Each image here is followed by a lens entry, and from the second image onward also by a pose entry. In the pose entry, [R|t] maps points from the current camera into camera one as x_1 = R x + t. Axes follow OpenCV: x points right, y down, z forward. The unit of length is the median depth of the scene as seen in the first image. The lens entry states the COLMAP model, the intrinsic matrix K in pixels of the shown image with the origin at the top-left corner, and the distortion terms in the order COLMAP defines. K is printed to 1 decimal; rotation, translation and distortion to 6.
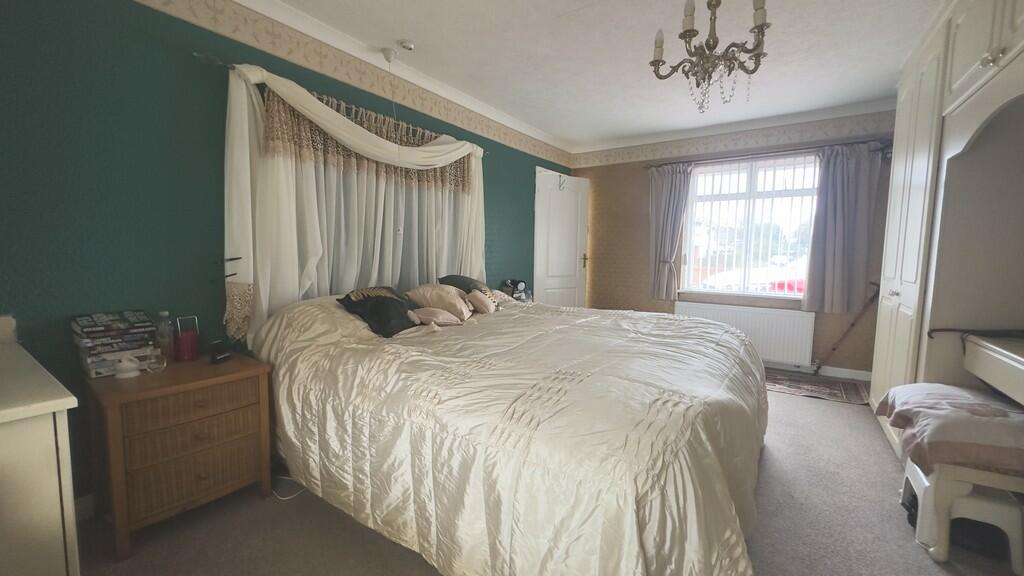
lens RADIAL K [[414.5, 0, 512.1], [0, 414.5, 286.9], [0, 0, 1]] dist [0.000813, -0.000011]
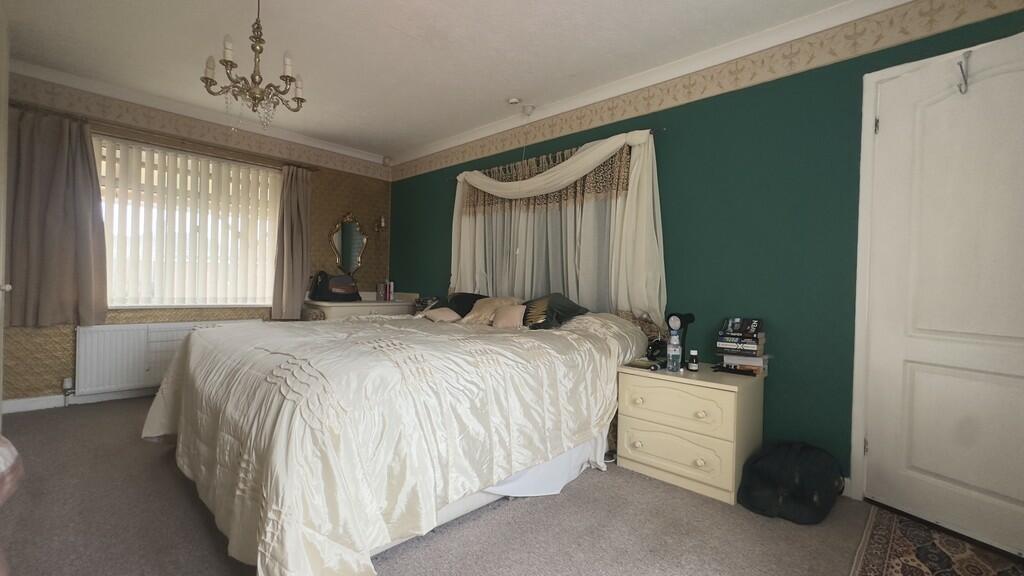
lens RADIAL K [[414.5, 0, 522.7], [0, 414.5, 285.5], [0, 0, 1]] dist [0.000813, -0.000011]
pose [[-0.158194, -0.004371, -0.987398, 0.834062], [-0.108703, 0.993989, 0.013016, -0.052983], [0.981406, 0.109392, -0.157718, 1.128773]]
